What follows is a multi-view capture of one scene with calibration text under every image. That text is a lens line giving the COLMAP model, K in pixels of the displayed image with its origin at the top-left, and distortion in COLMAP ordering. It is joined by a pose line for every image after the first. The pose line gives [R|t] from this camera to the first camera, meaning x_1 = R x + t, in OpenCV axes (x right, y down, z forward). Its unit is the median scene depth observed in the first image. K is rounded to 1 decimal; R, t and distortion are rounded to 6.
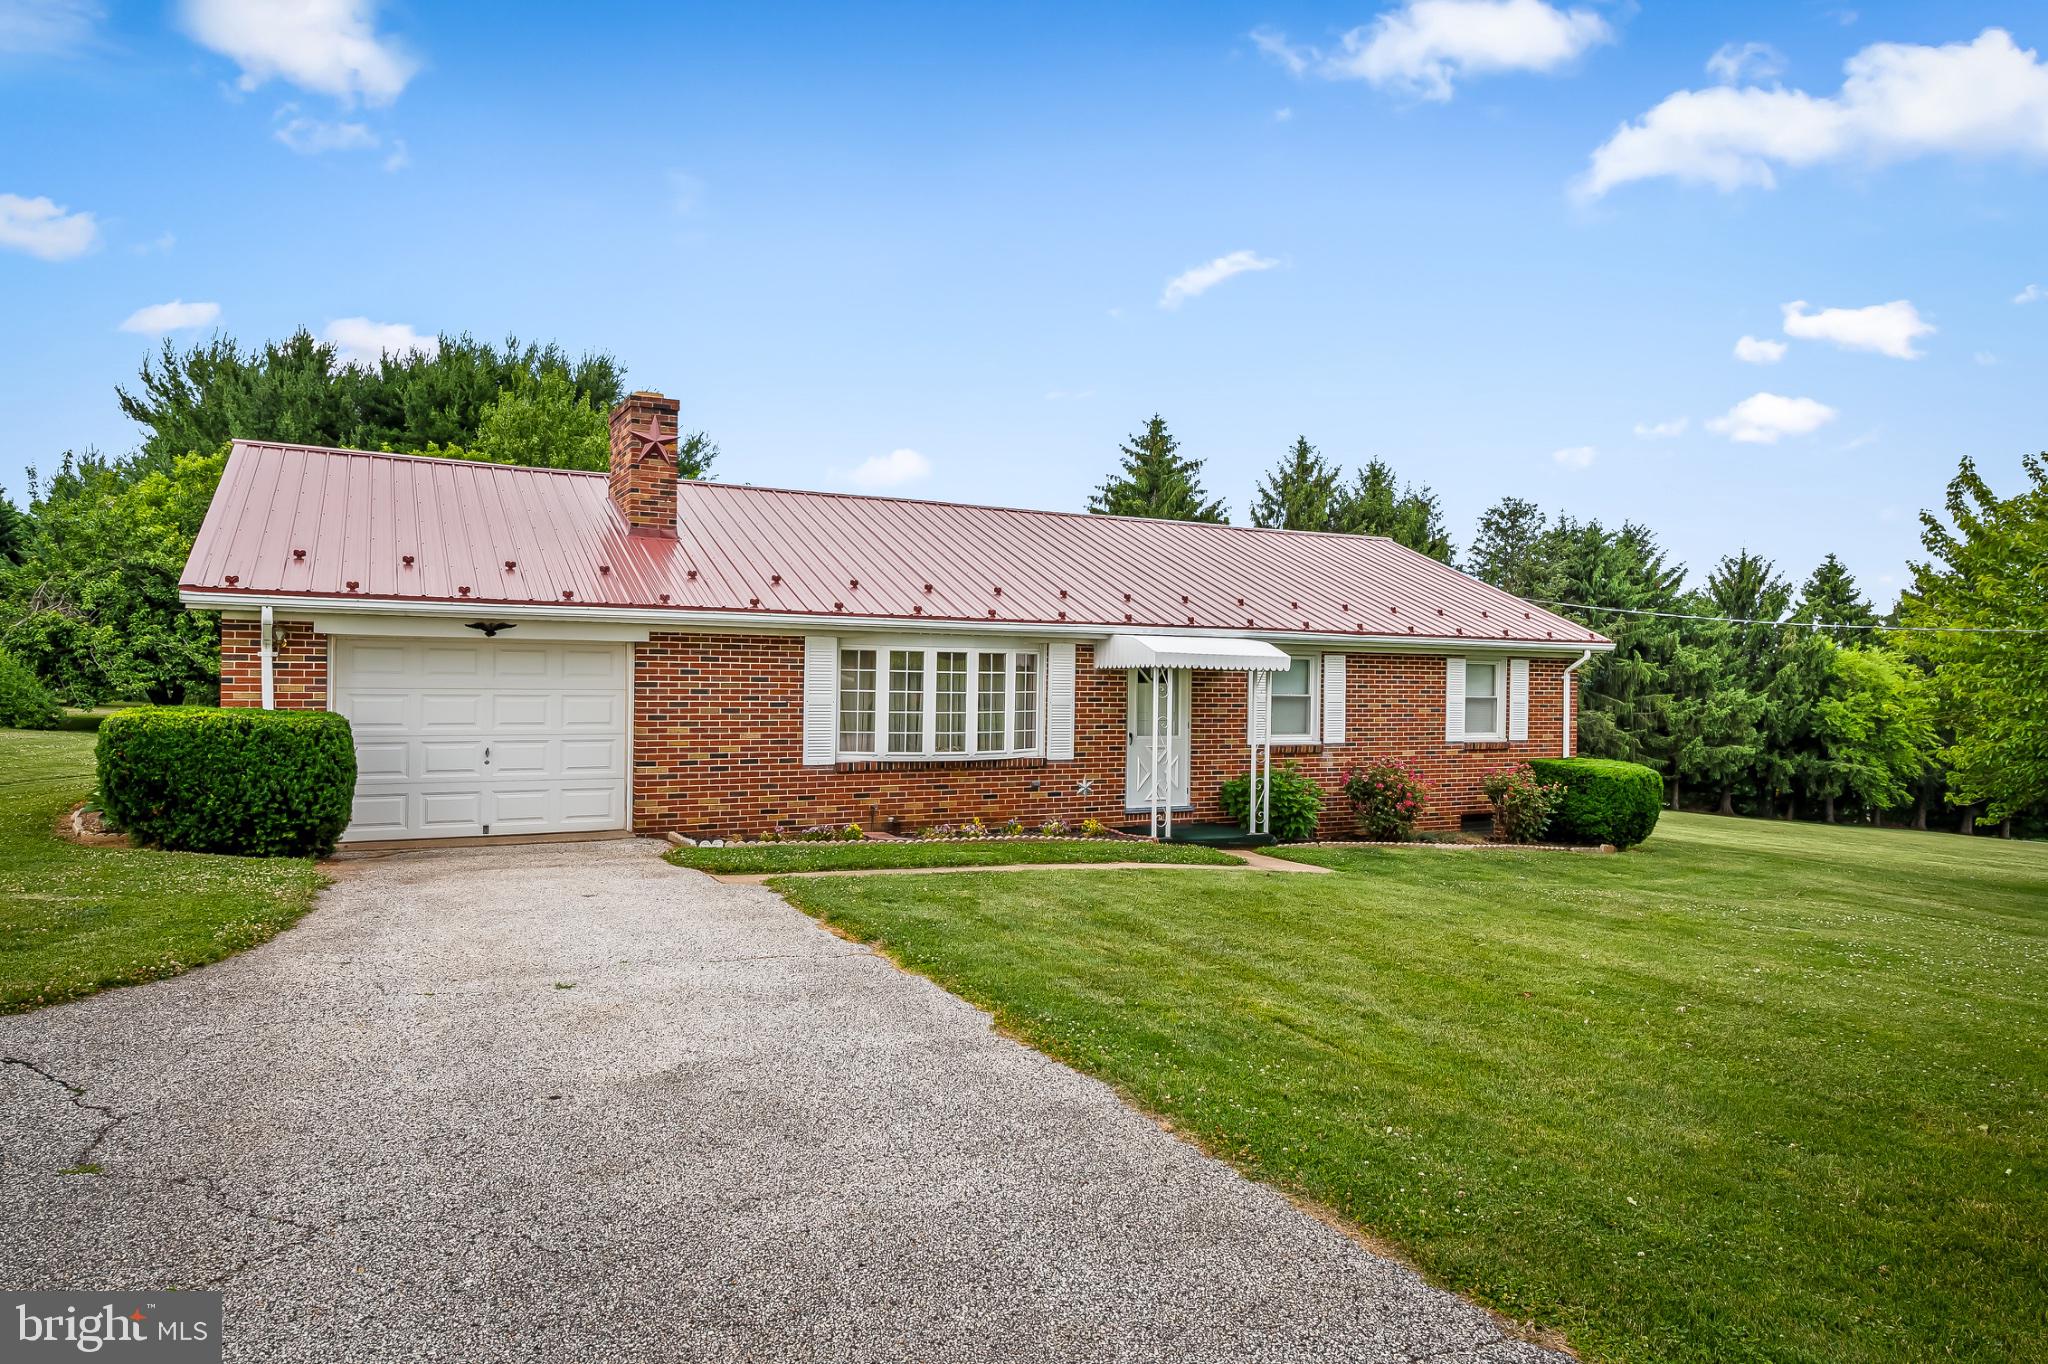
lens RADIAL K [[1308.8, 0, 1024.0], [0, 1308.8, 682.0], [0, 0, 1]] dist [0.006399, -0.002667]
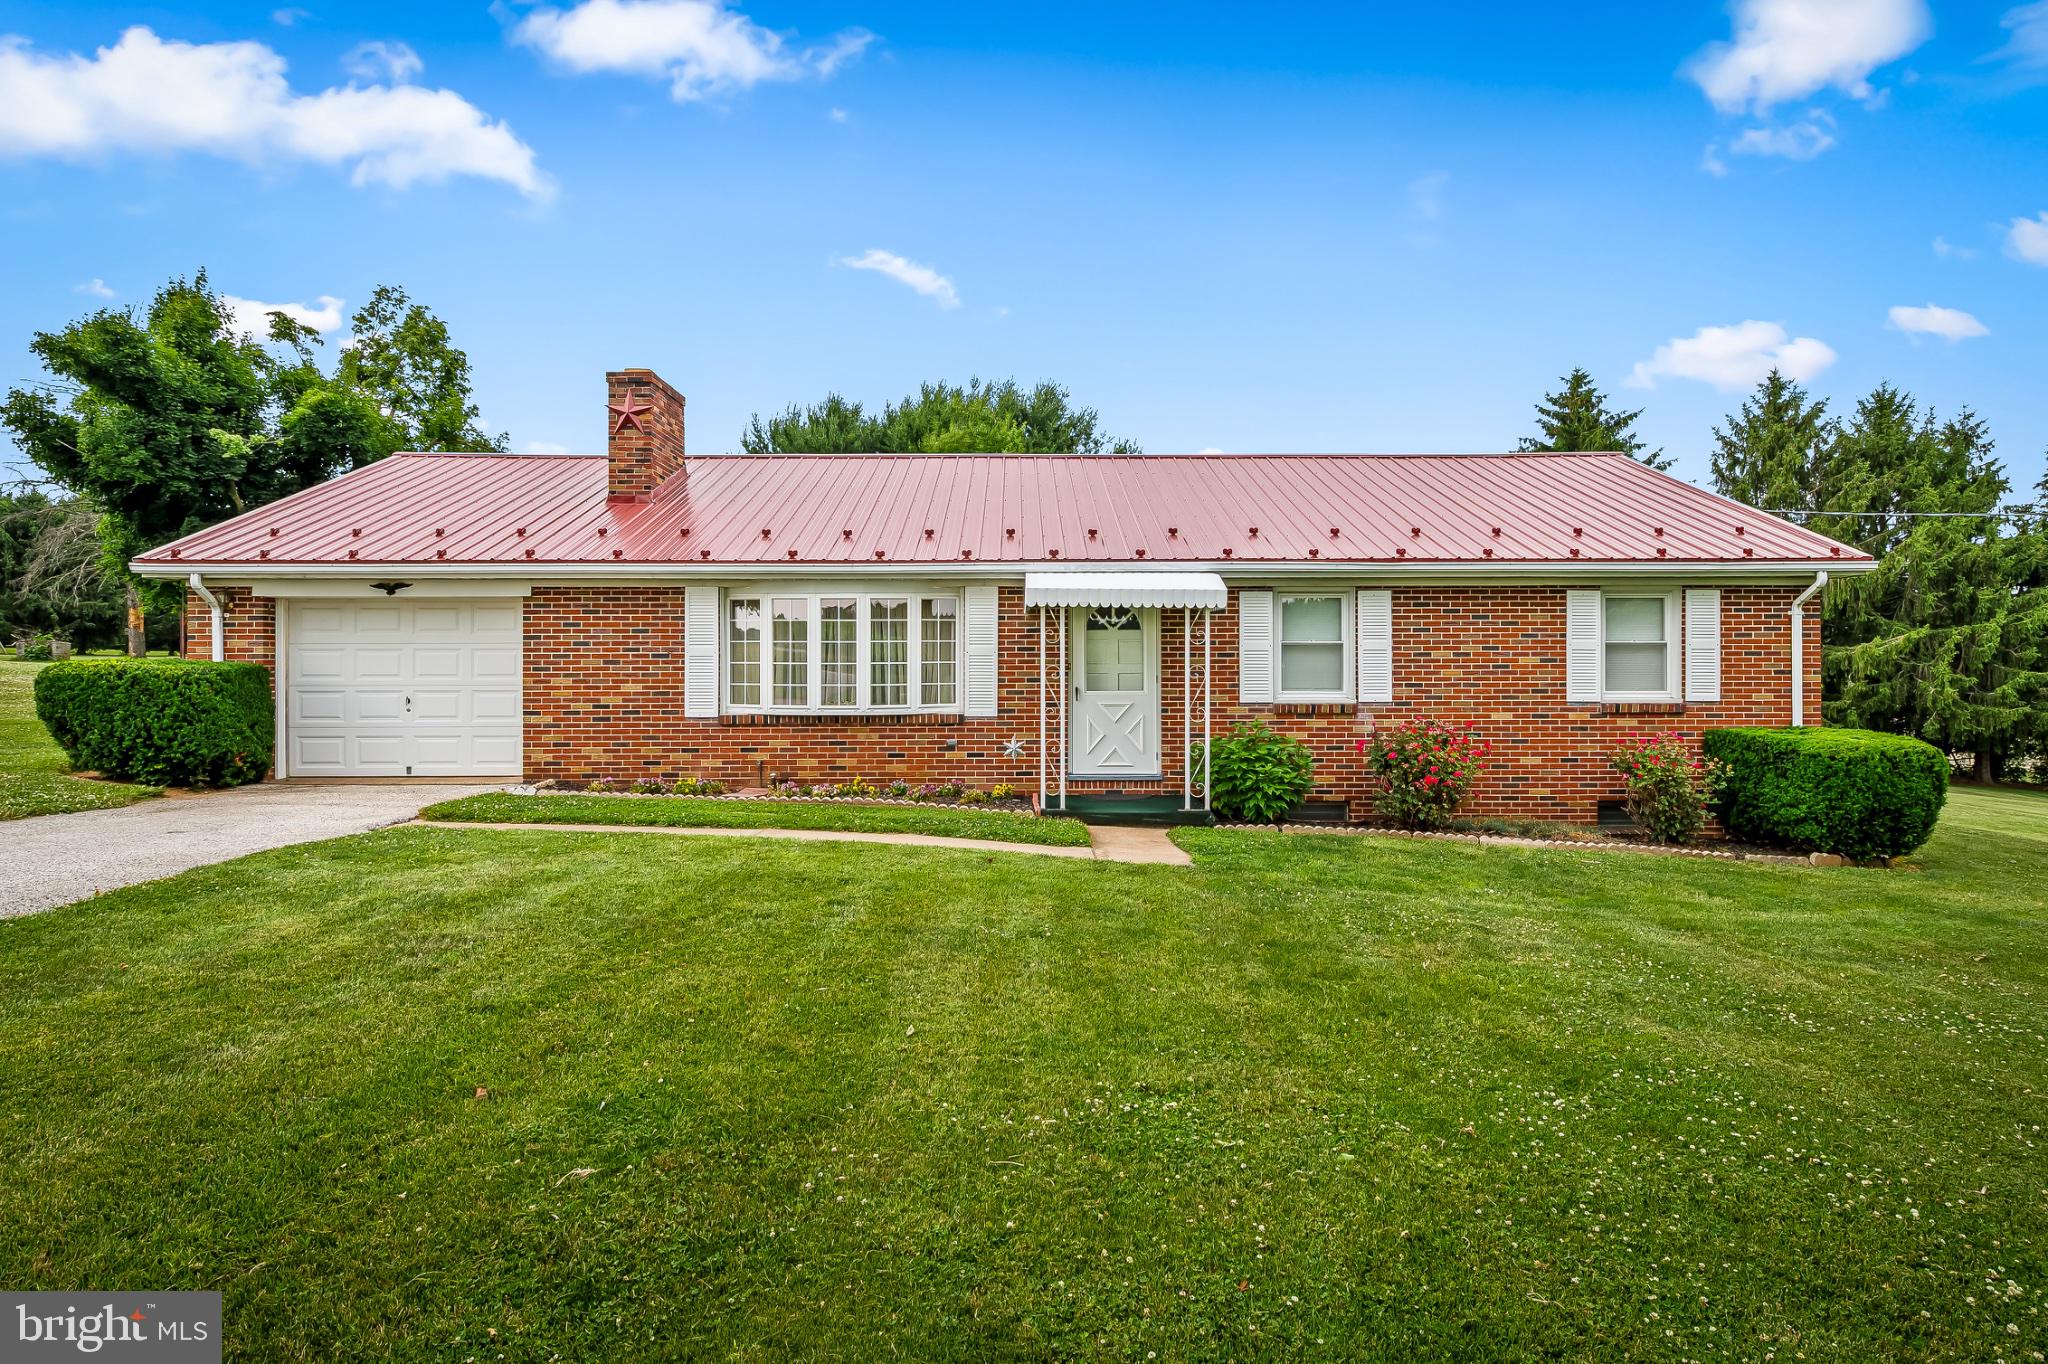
lens RADIAL K [[1111.2, 0, 1047.1], [0, 1111.2, 658.6], [0, 0, 1]] dist [0.003625, 0.000676]
pose [[0.881125, -0.016394, -0.472599, 0.422412], [0.011579, 0.999847, -0.013095, 0.030145], [0.472742, 0.006067, 0.881180, 0.351120]]
